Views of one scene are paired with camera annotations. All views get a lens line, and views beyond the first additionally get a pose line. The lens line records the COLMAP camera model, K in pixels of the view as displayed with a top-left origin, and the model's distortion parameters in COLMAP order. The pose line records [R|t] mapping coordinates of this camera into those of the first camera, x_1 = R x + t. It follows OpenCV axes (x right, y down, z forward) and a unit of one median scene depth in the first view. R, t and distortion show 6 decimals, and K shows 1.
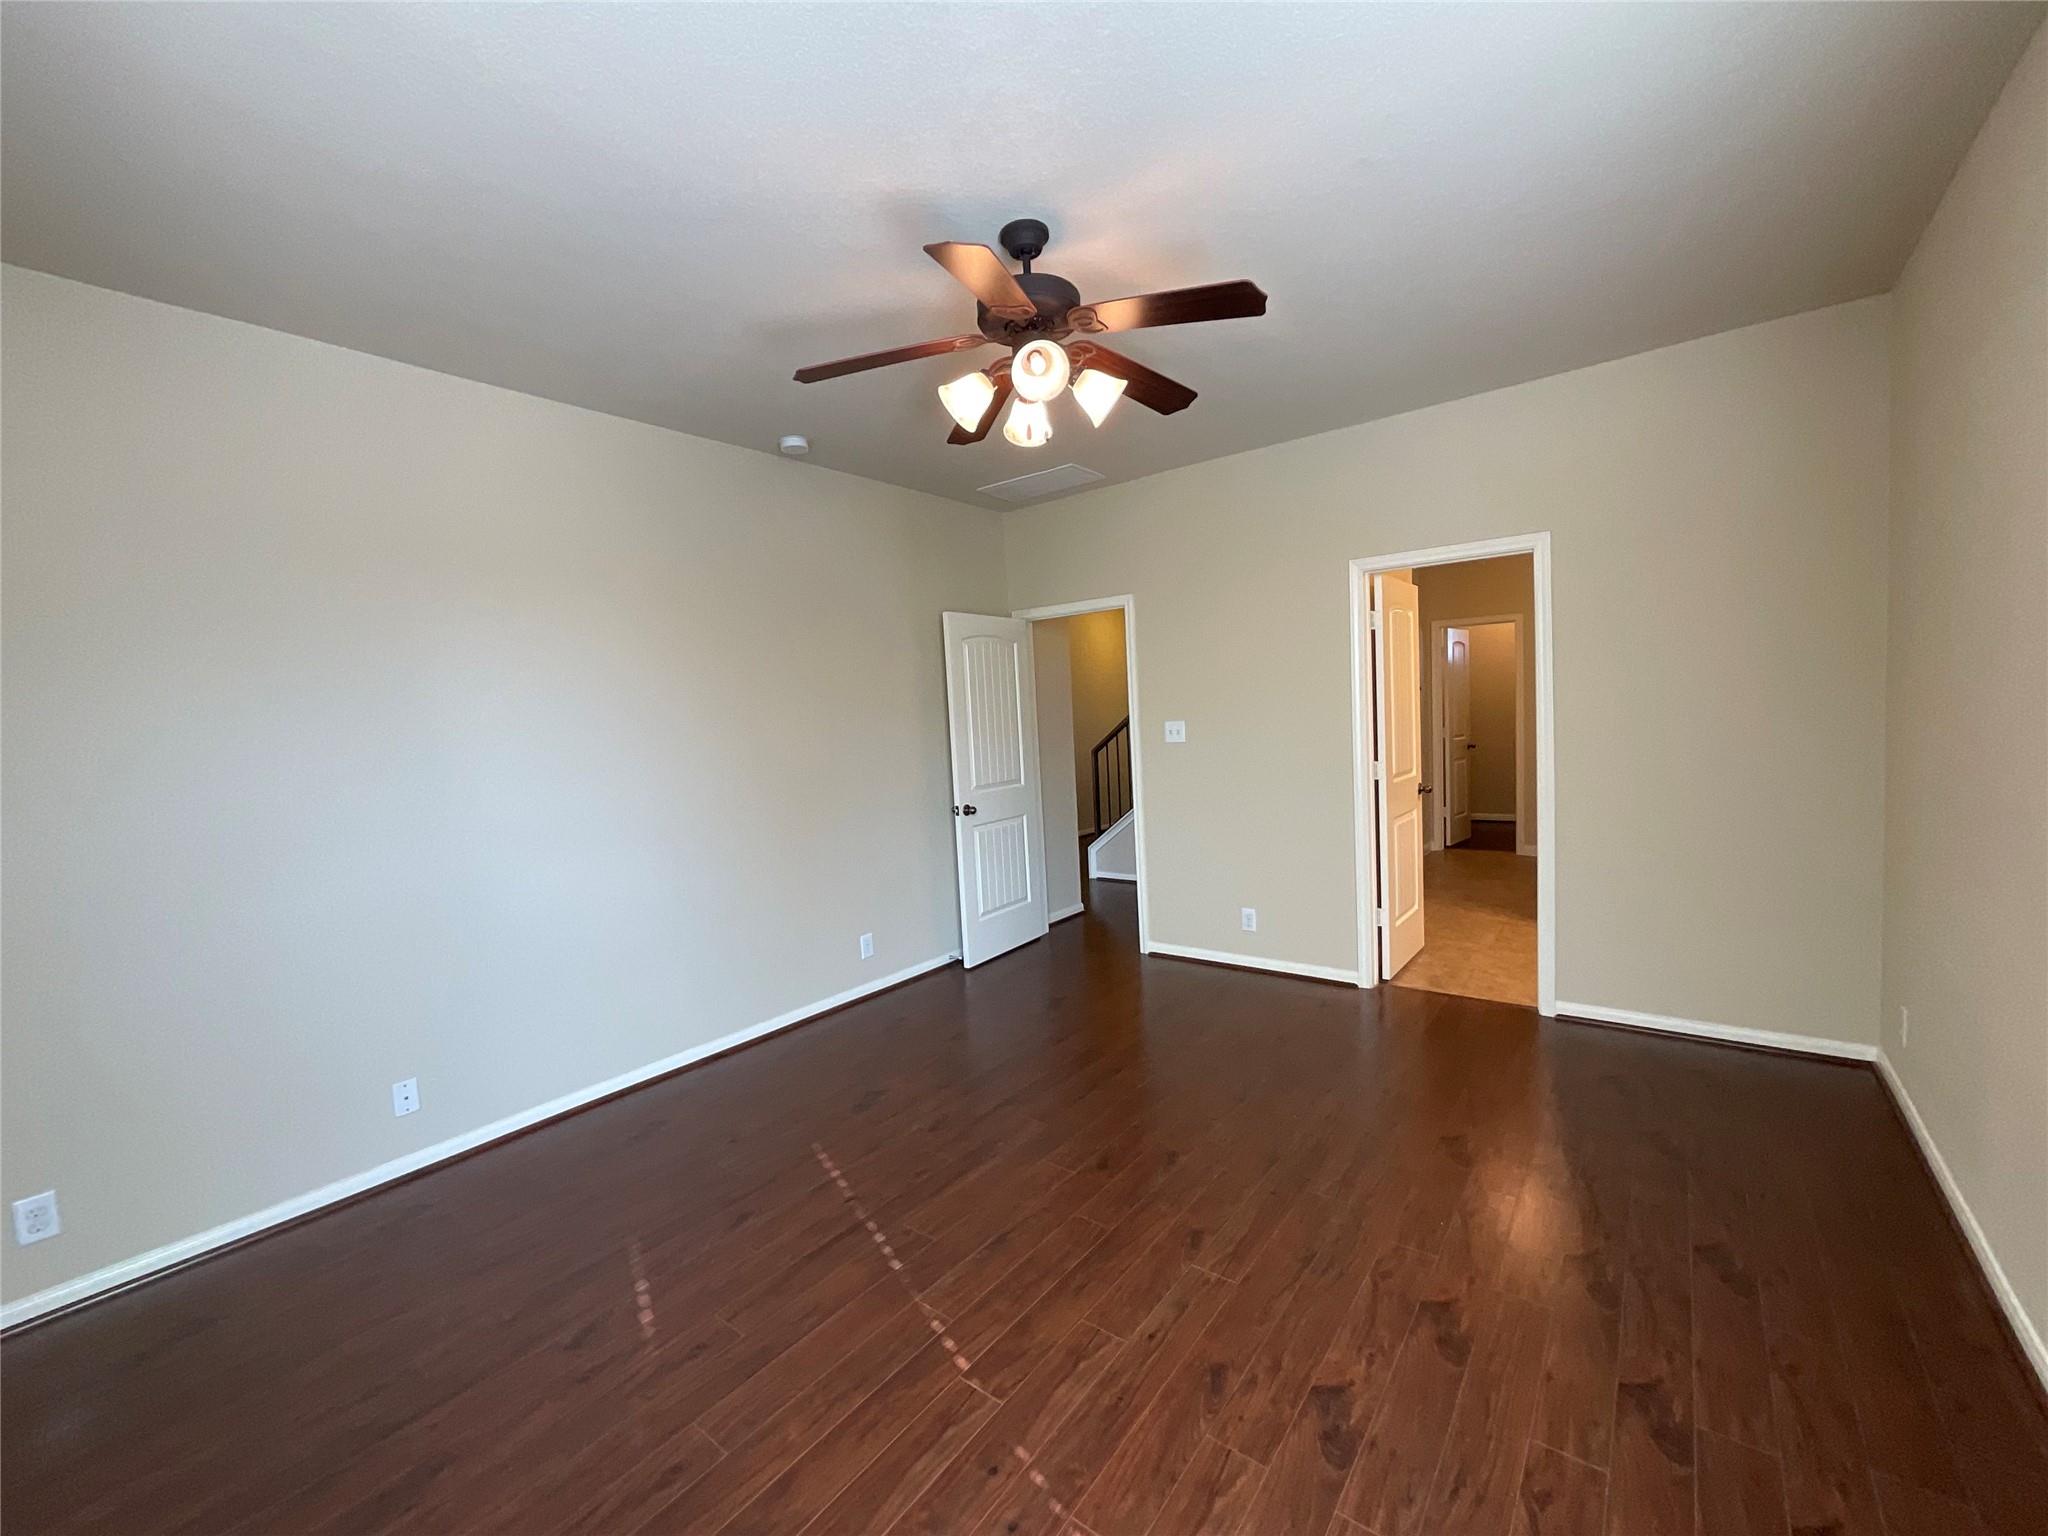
lens RADIAL K [[825.5, 0, 1024.0], [0, 825.5, 768.0], [0, 0, 1]] dist [-0.002095, -0.000082]
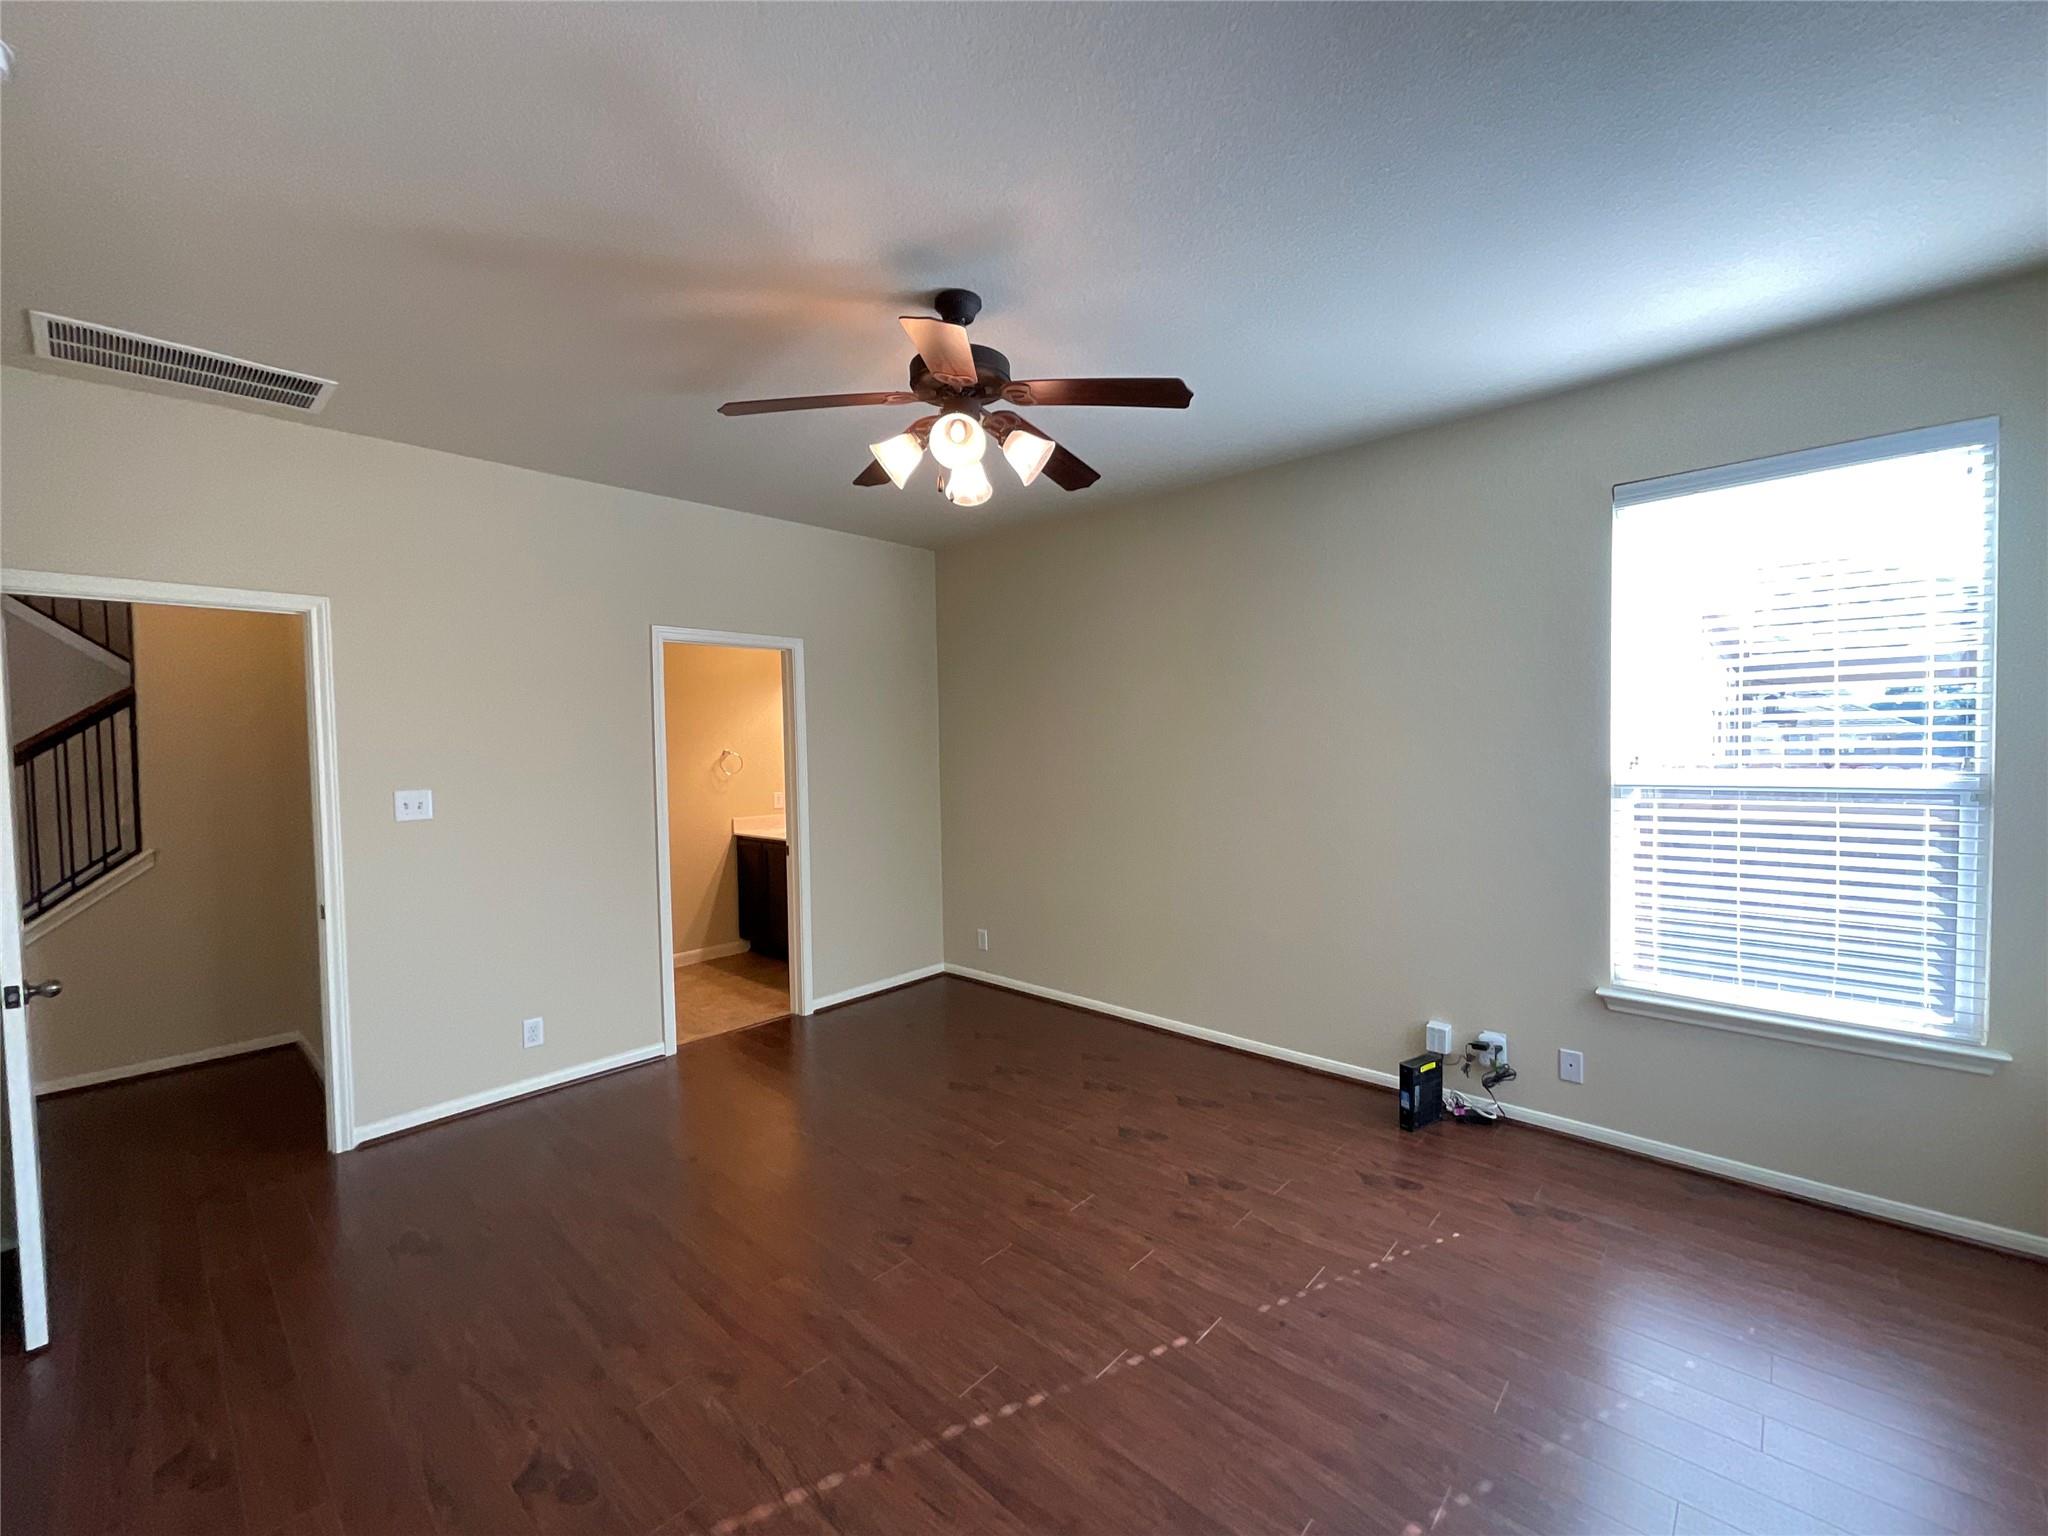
lens RADIAL K [[825.5, 0, 1024.0], [0, 825.5, 768.0], [0, 0, 1]] dist [-0.002095, -0.000082]
pose [[0.082664, 0.019018, 0.996396, -1.021457], [0.079664, 0.996492, -0.025629, -0.033226], [-0.993388, 0.081495, 0.080859, 0.886949]]
